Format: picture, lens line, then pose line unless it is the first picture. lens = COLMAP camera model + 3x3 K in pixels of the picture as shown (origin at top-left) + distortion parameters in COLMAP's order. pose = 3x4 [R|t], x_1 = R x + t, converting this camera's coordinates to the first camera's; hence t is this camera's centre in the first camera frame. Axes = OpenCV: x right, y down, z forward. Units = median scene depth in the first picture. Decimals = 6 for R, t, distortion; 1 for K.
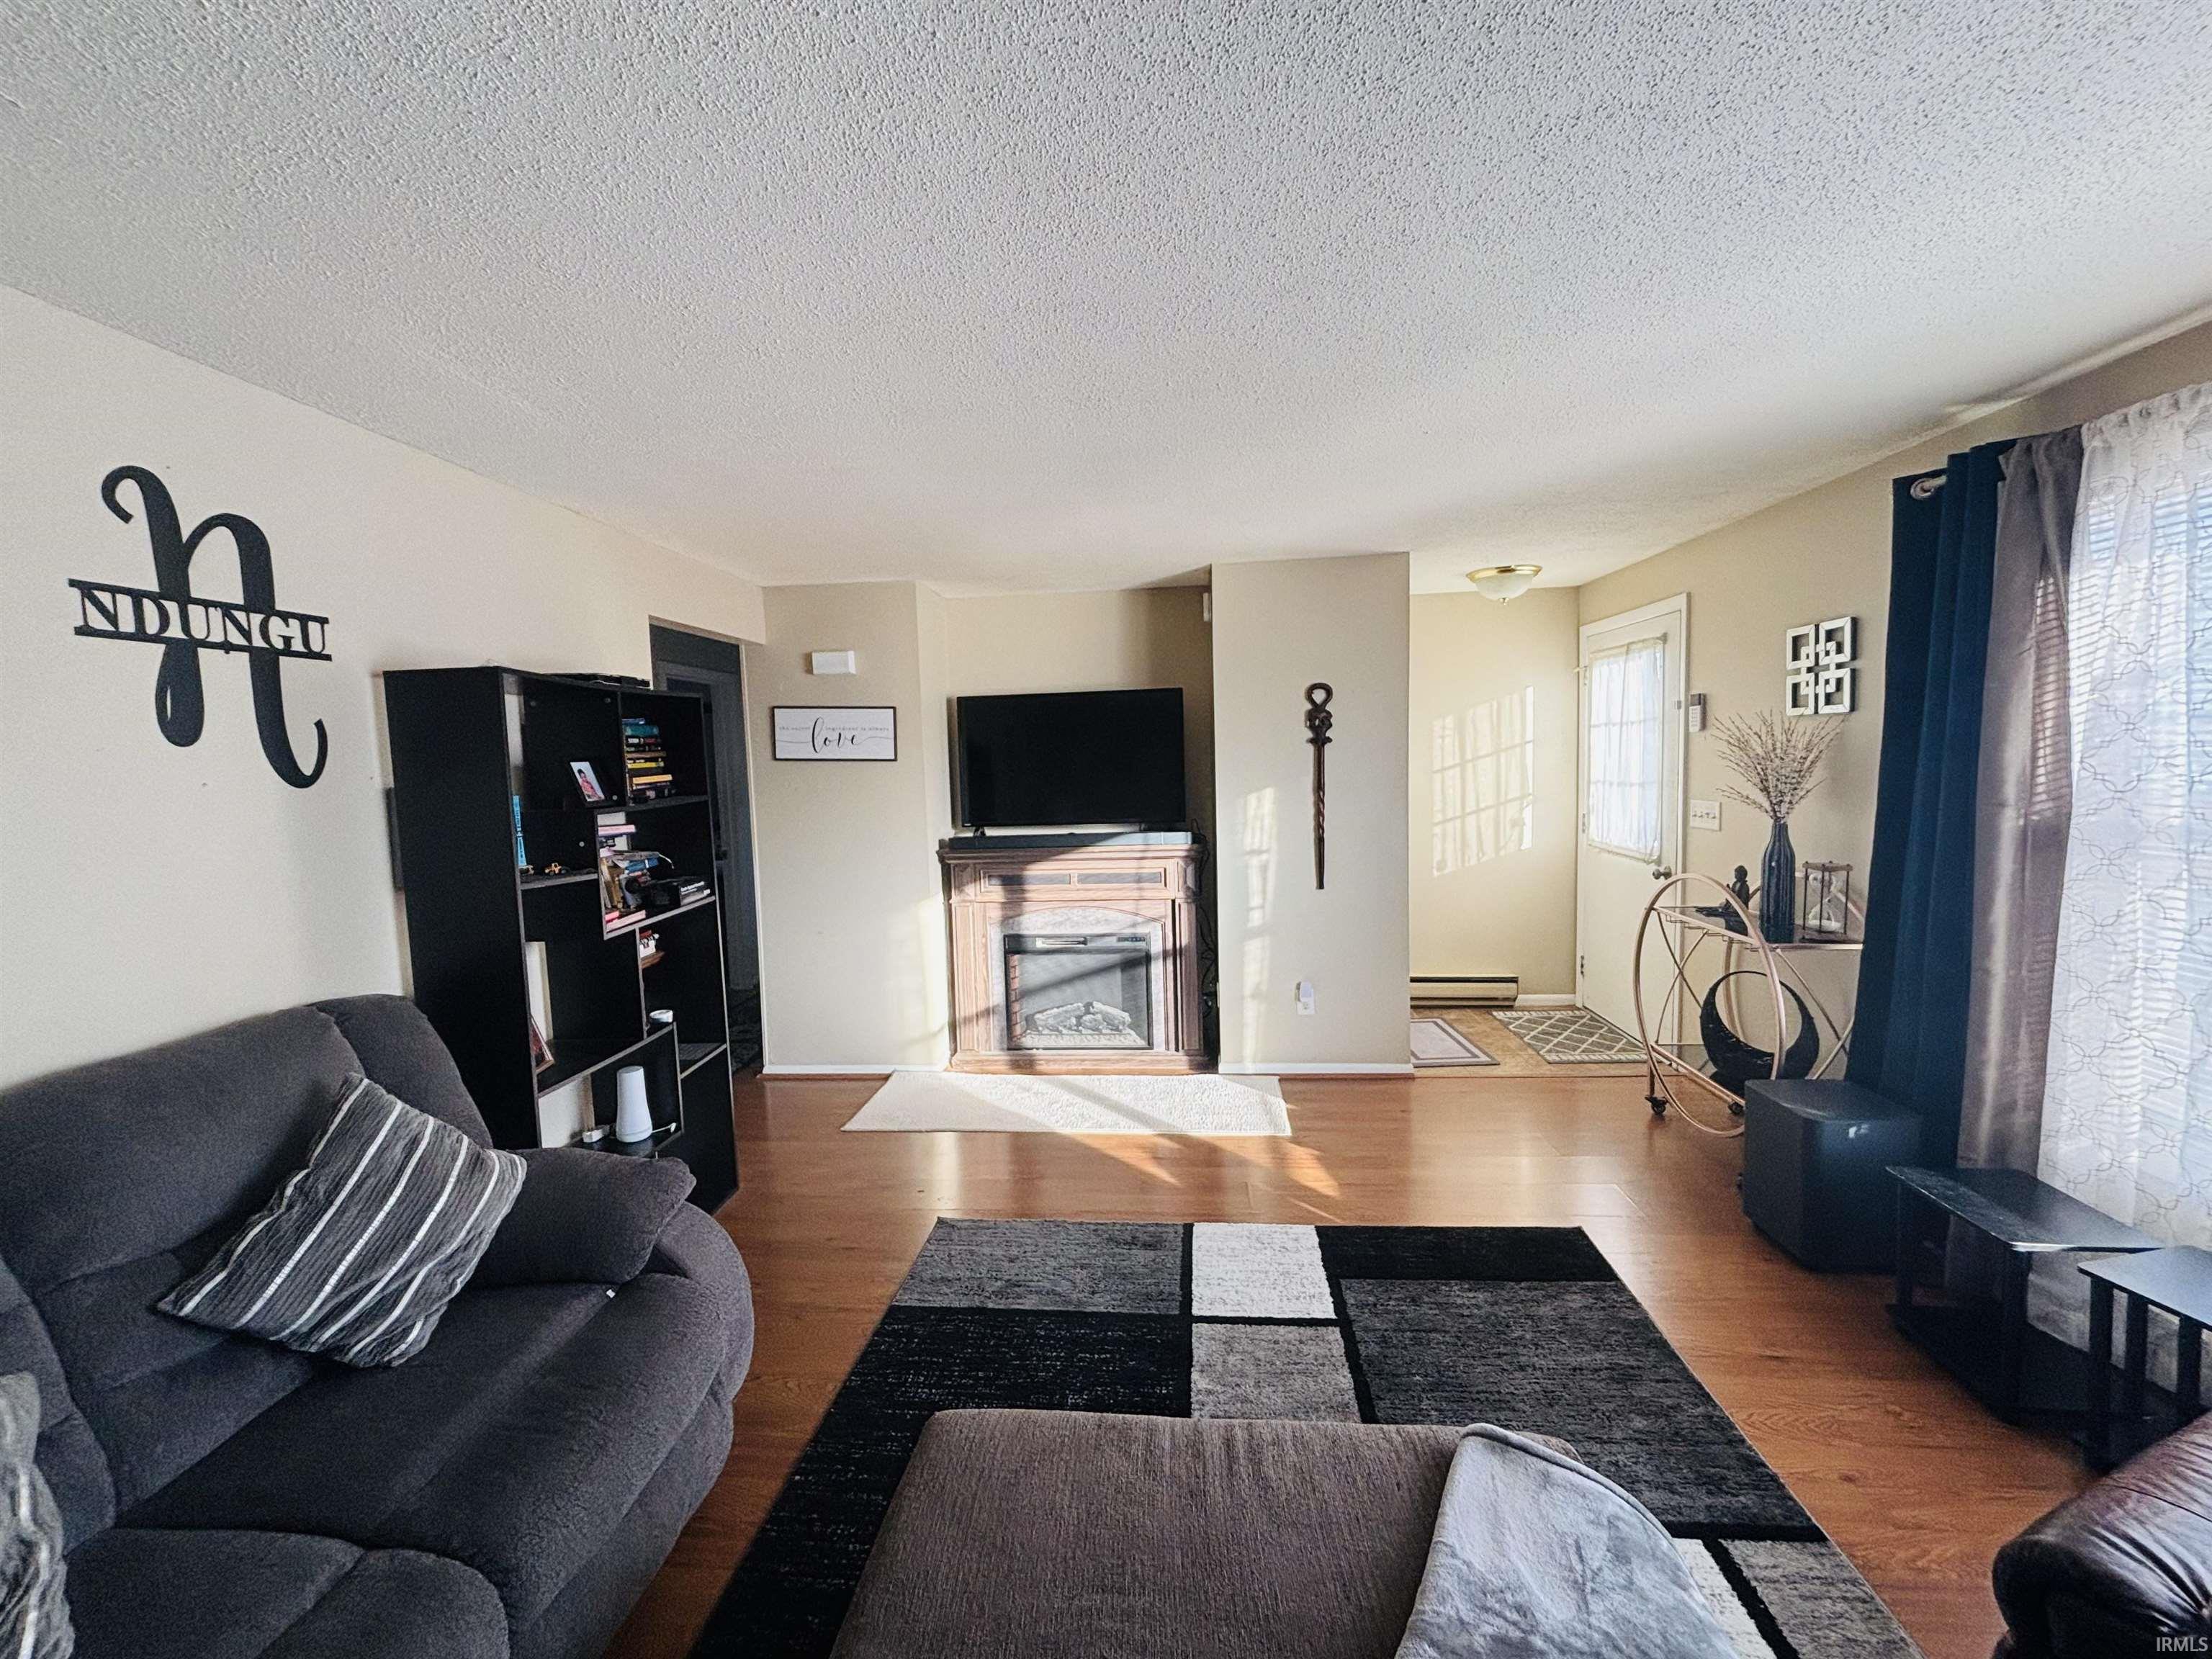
lens RADIAL K [[887.5, 0, 1099.9], [0, 887.5, 827.8], [0, 0, 1]] dist [-0.000448, -0.000463]
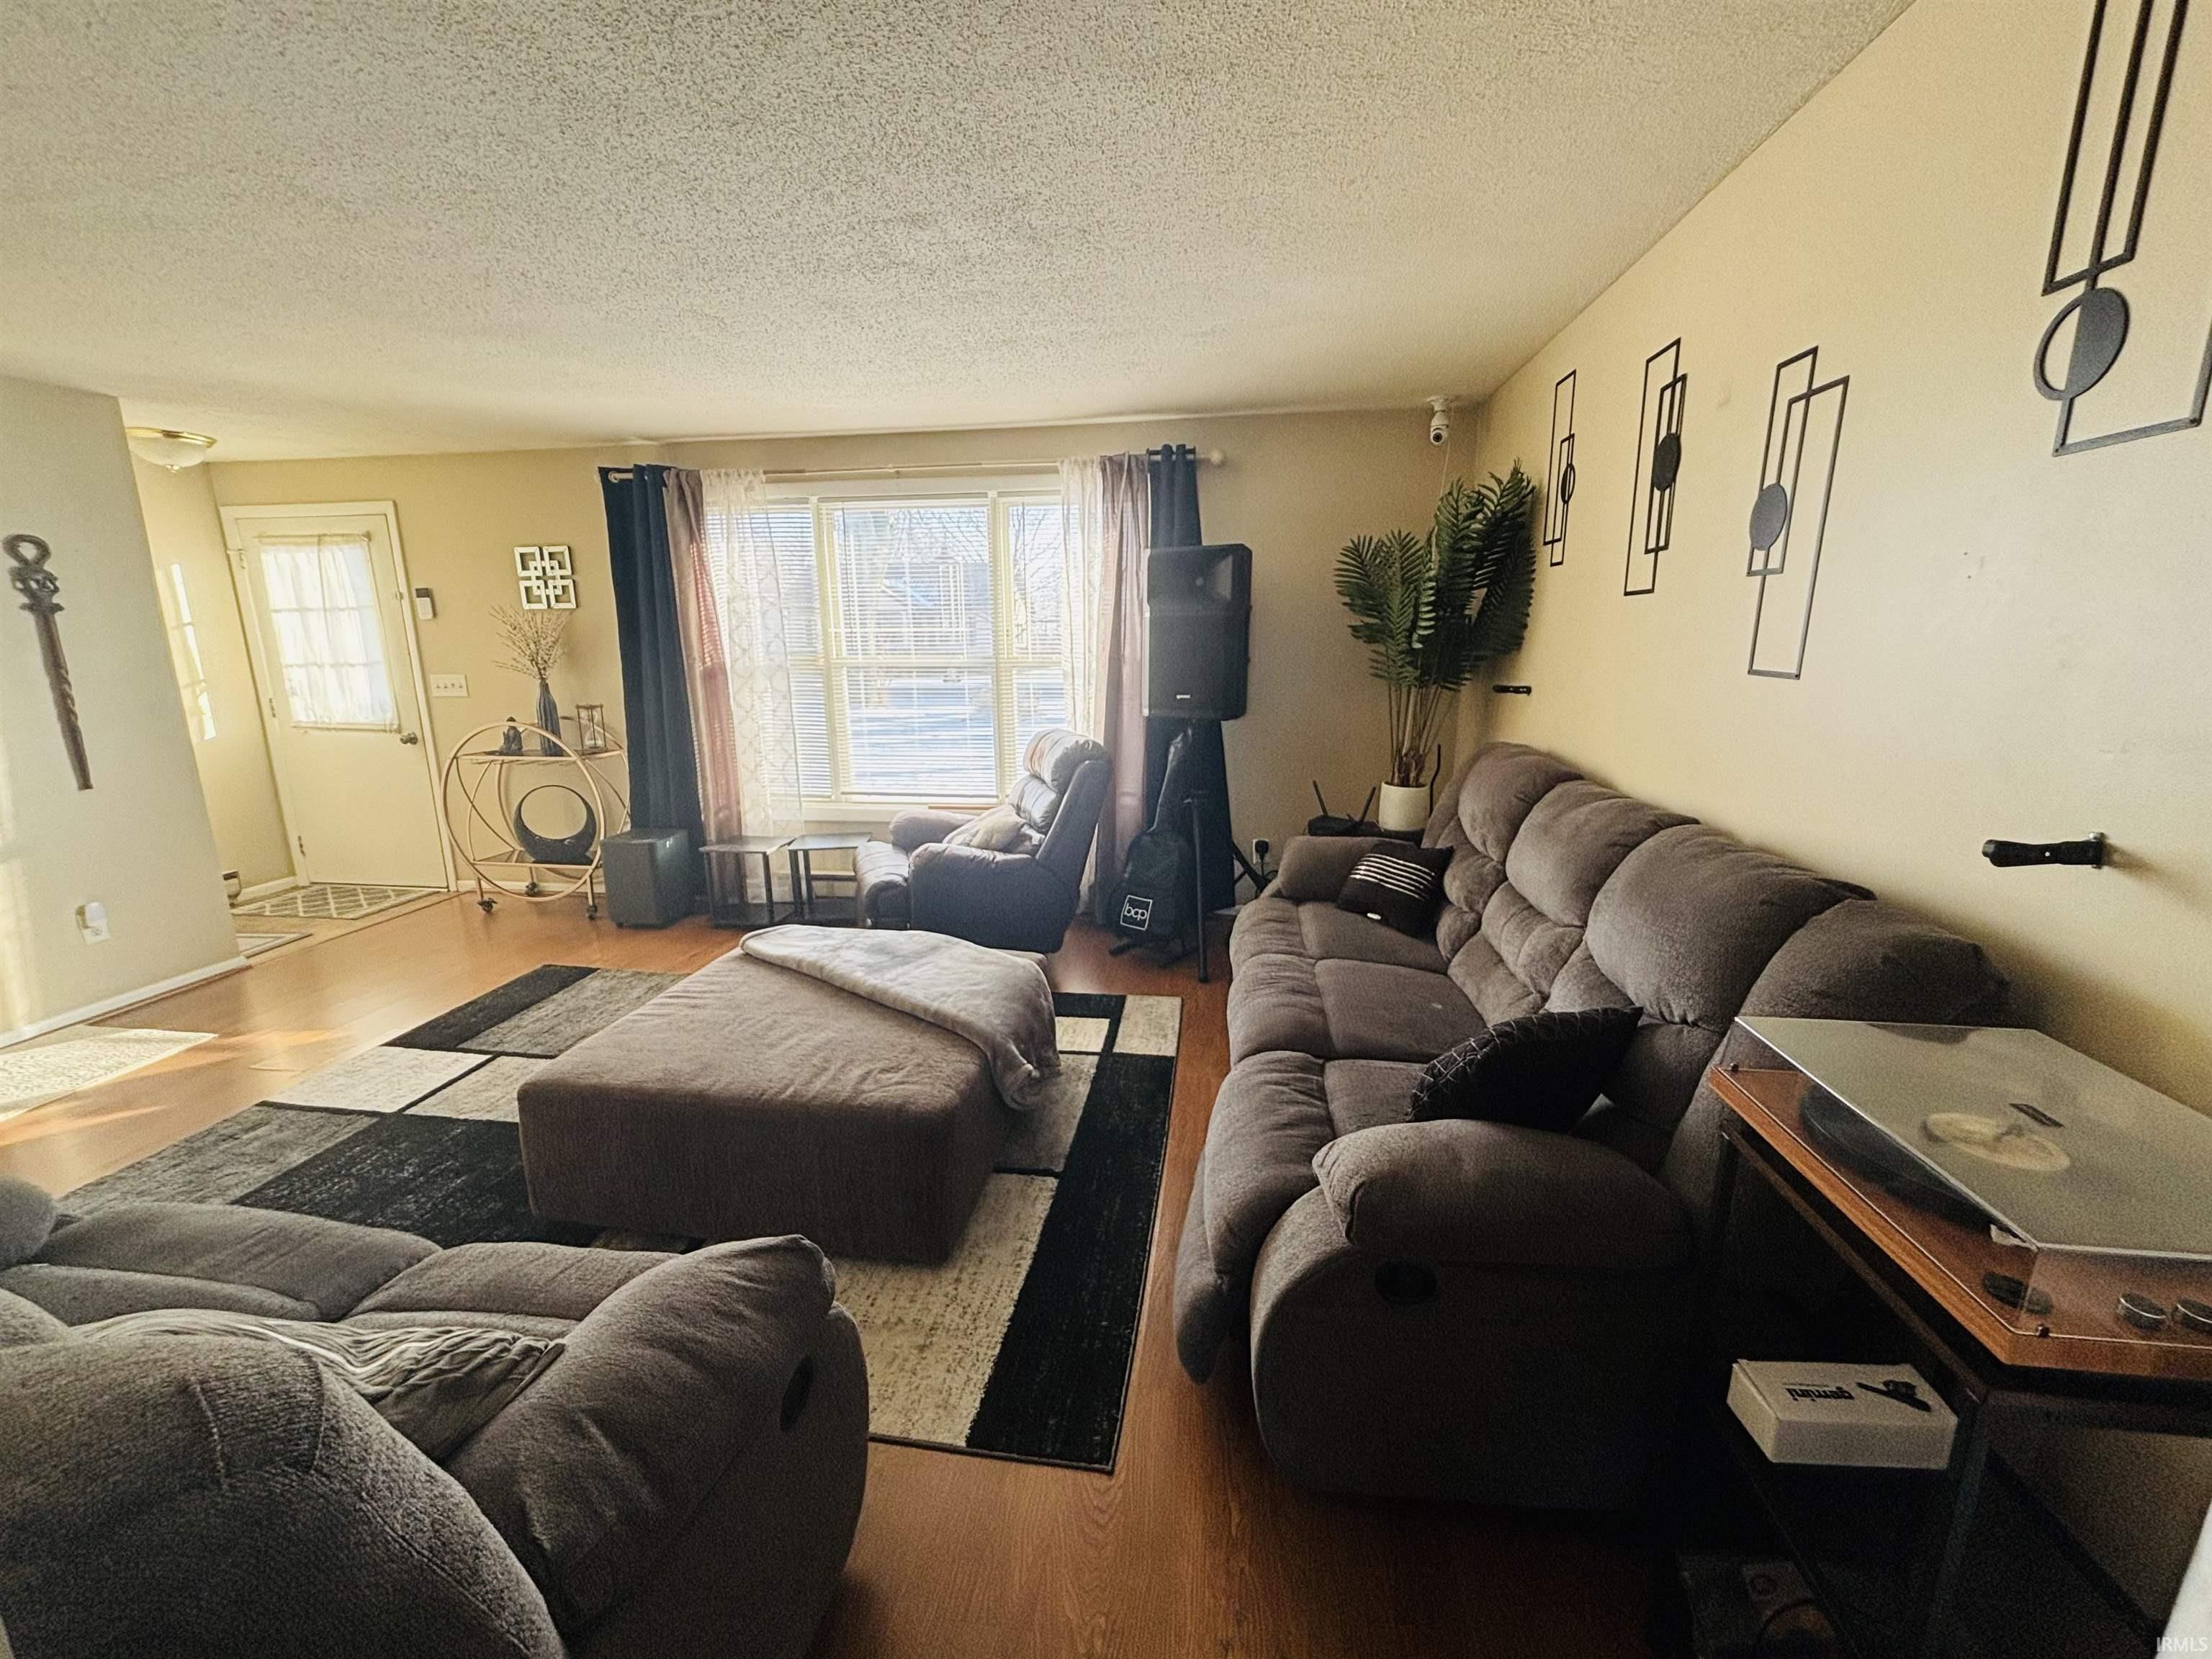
lens RADIAL K [[887.5, 0, 1099.9], [0, 887.5, 827.8], [0, 0, 1]] dist [-0.000448, -0.000463]
pose [[0.058709, -0.183283, 0.981306, -0.605844], [0.084196, 0.980408, 0.178078, 0.041773], [-0.994718, 0.072168, 0.072990, -0.012801]]
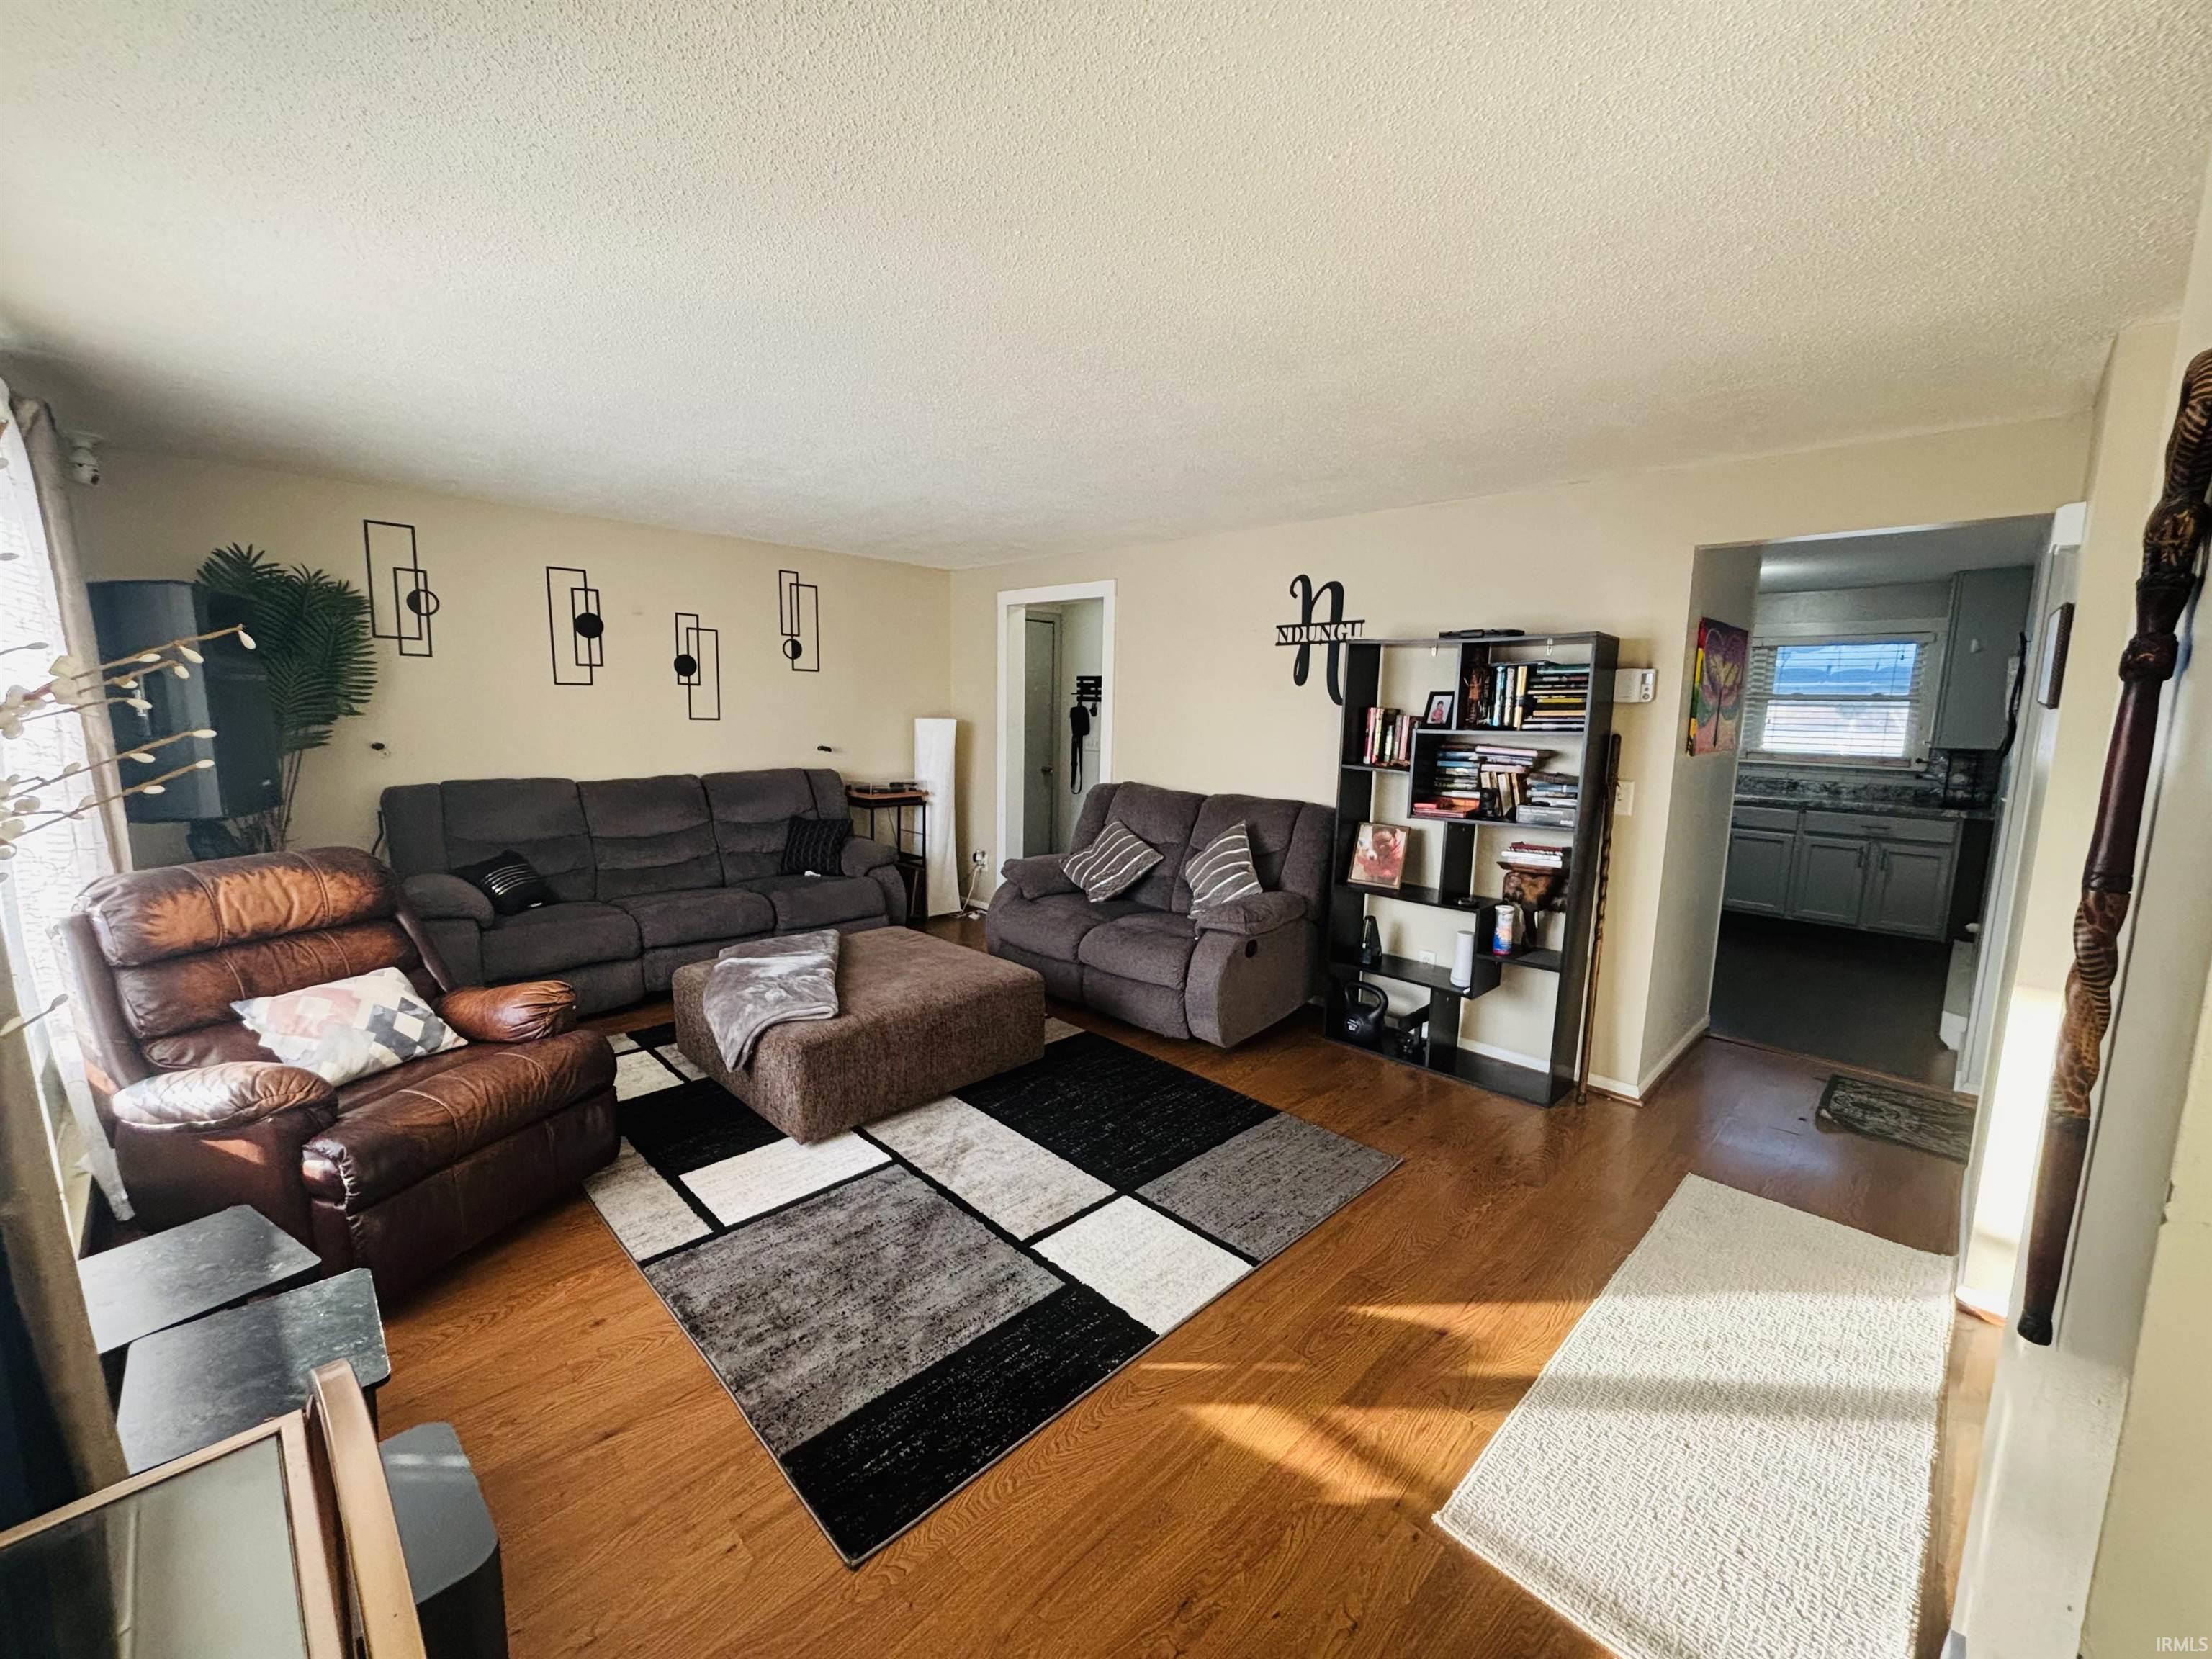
lens RADIAL K [[899.7, 0, 1100.1], [0, 899.7, 820.9], [0, 0, 1]] dist [-0.001251, -0.000076]
pose [[-0.631583, 0.120346, -0.765911, 0.637796], [-0.061942, 0.976889, 0.204575, -0.100274], [0.772830, 0.176649, -0.609532, 1.073516]]
